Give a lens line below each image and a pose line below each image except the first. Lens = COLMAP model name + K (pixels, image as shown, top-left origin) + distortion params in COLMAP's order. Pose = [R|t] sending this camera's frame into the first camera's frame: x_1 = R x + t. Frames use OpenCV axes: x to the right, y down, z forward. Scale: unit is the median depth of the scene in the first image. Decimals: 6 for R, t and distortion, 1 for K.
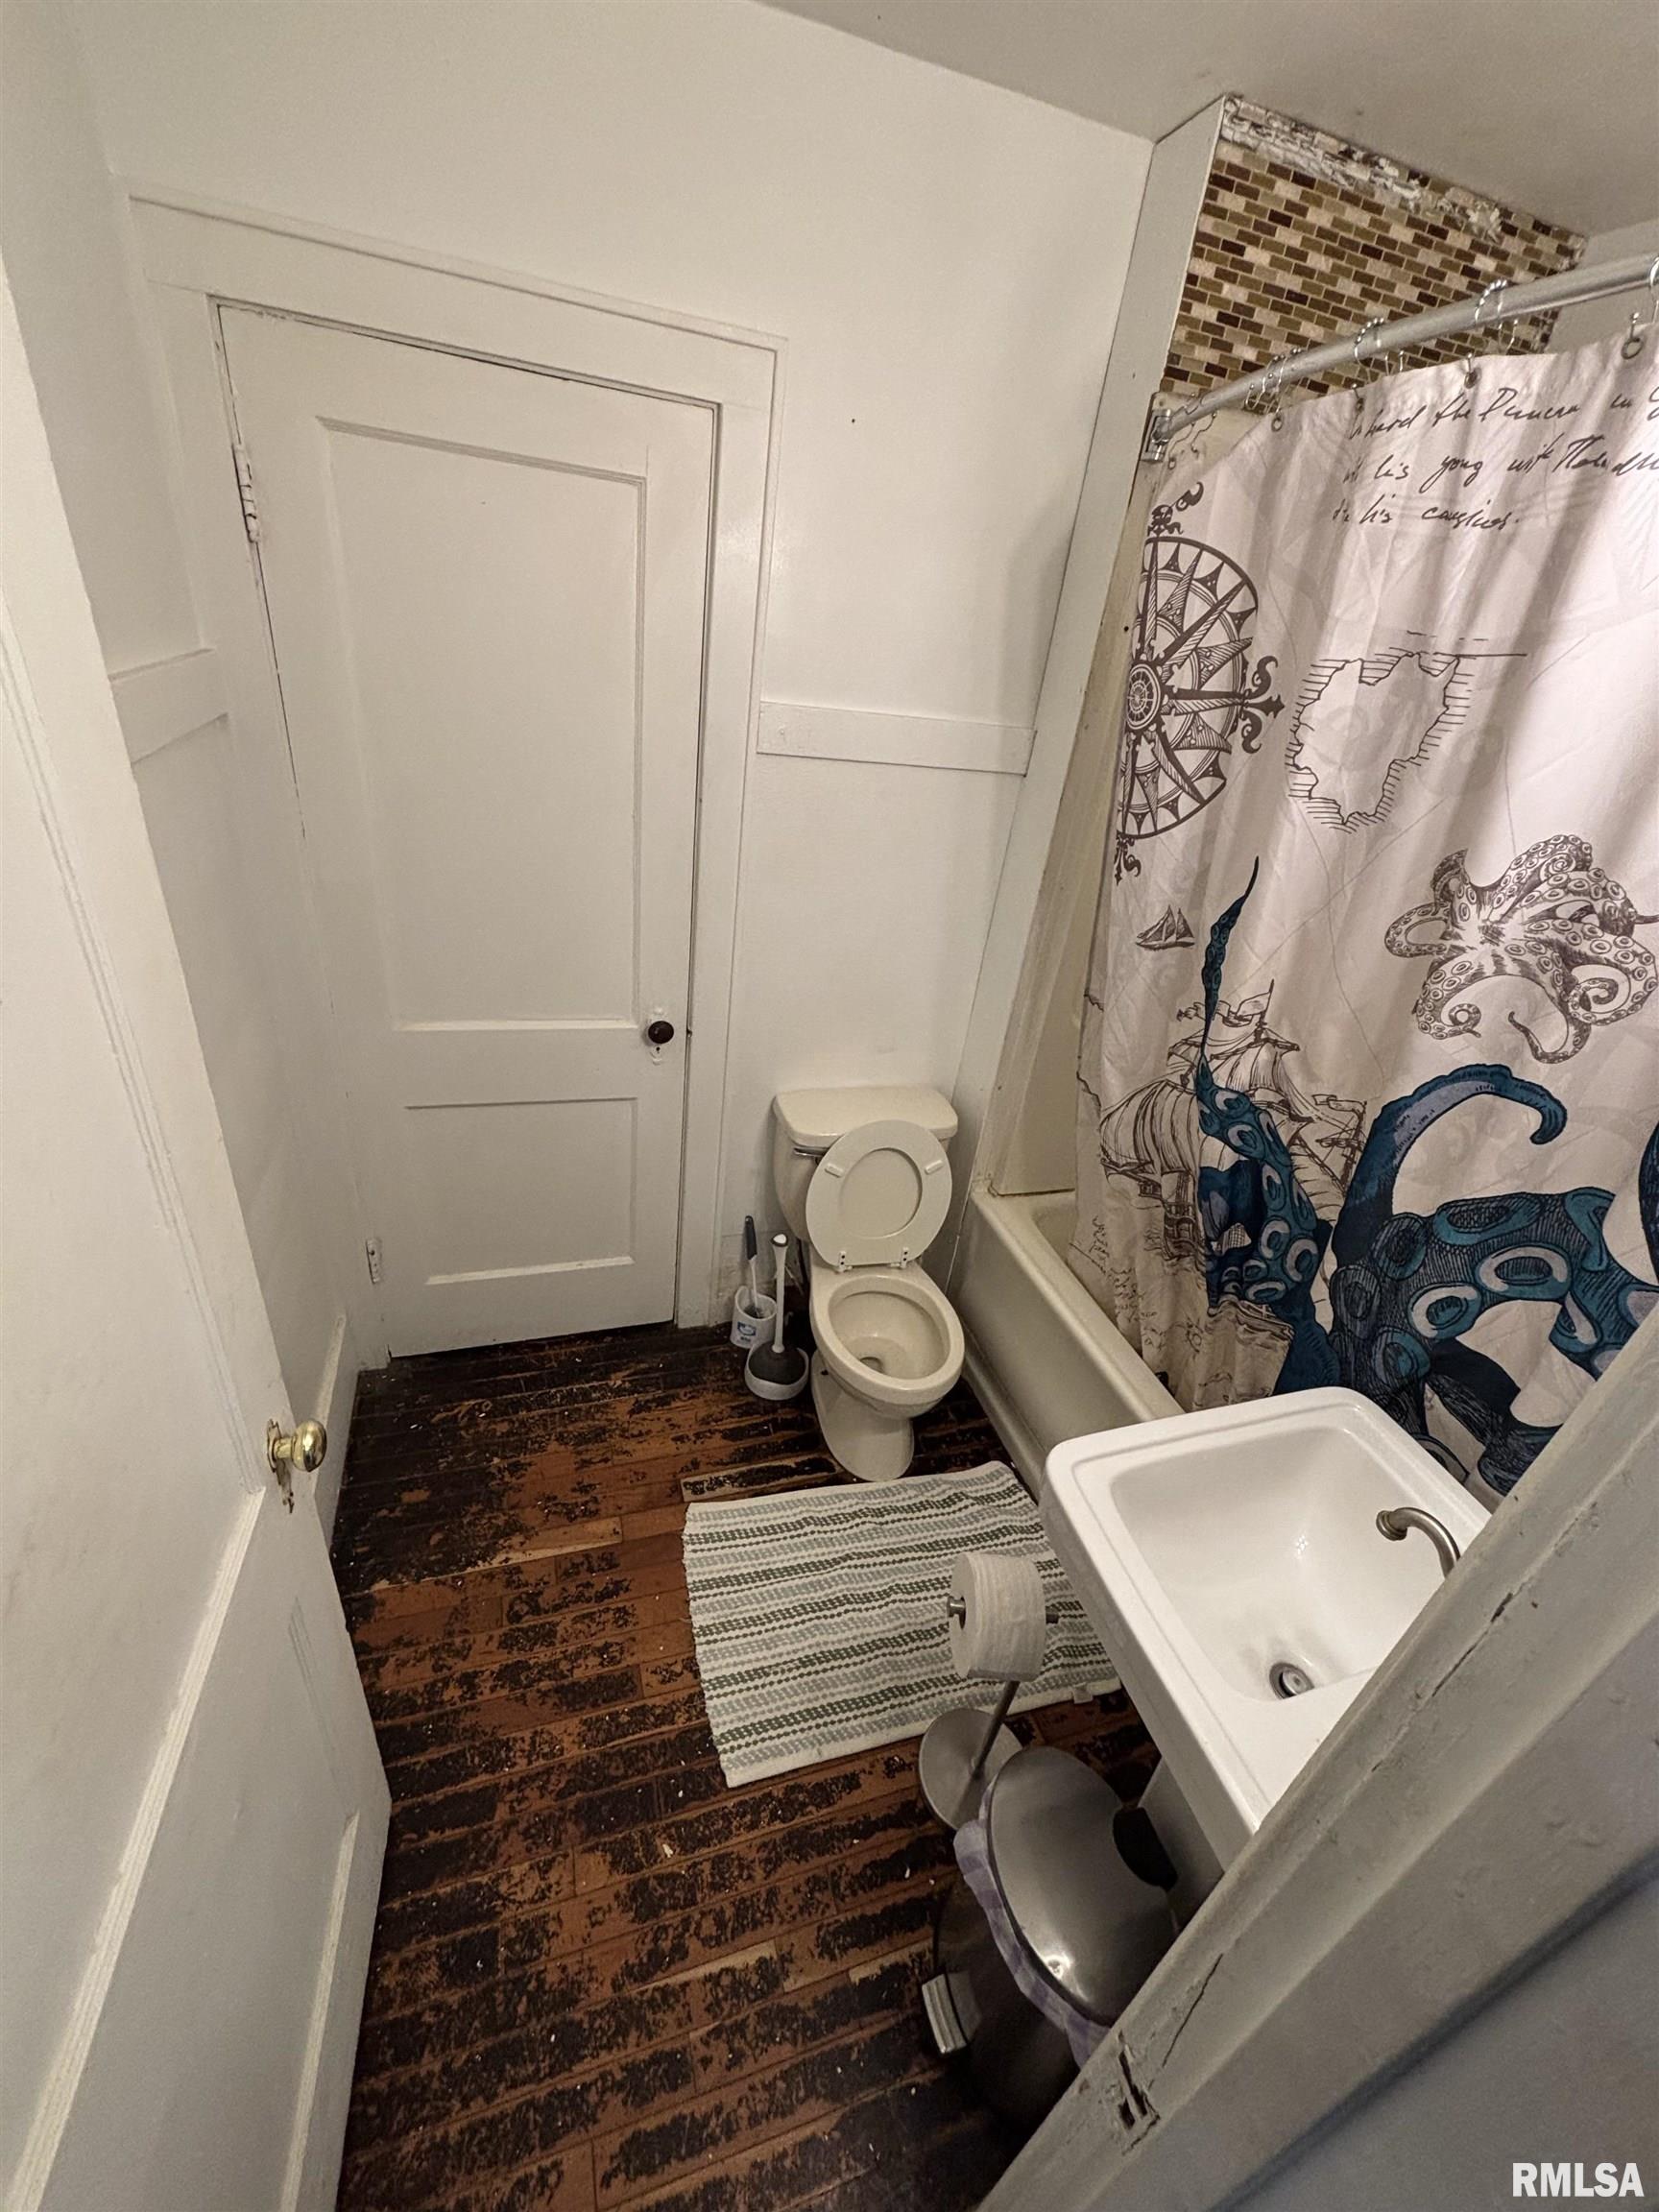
lens RADIAL K [[887.5, 0, 825.9], [0, 887.5, 1111.0], [0, 0, 1]] dist [-0.000323, -0.000326]
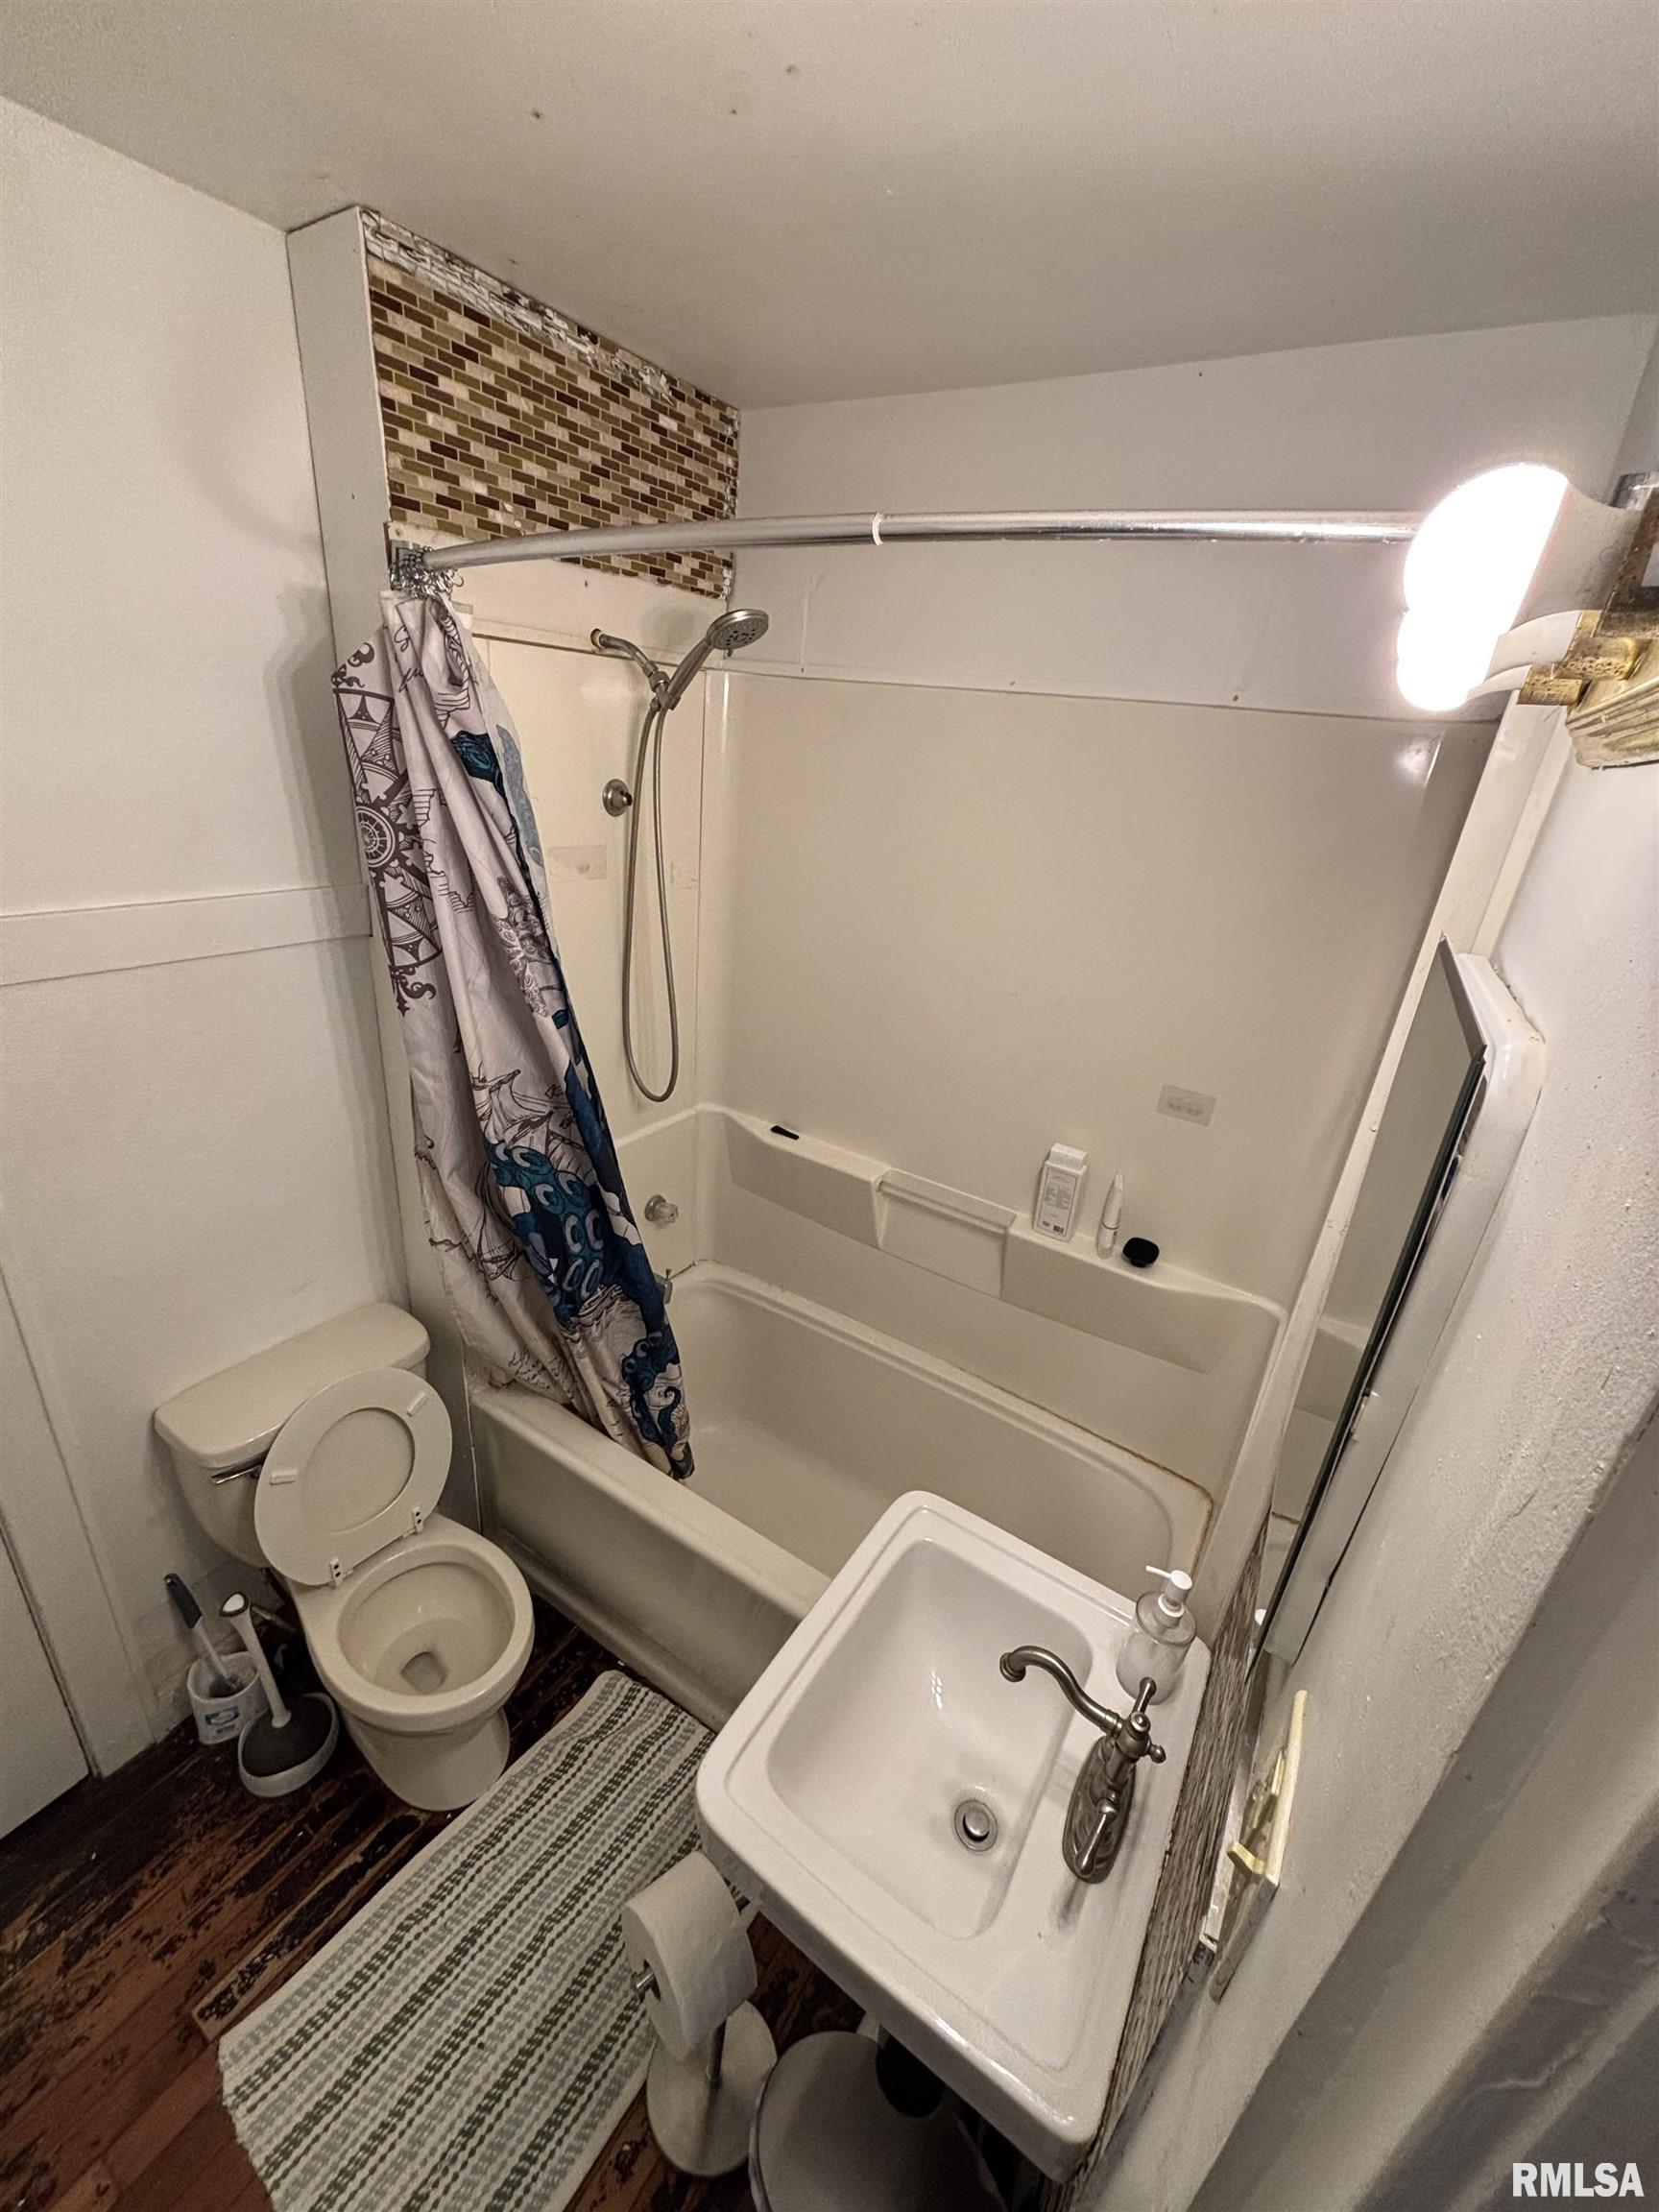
lens RADIAL K [[887.5, 0, 824.5], [0, 887.5, 1092.1], [0, 0, 1]] dist [-0.000323, -0.000326]
pose [[0.773039, -0.292522, 0.562886, 0.050692], [0.311133, 0.948112, 0.065424, -0.206139], [-0.552817, 0.124557, 0.823941, 0.116263]]
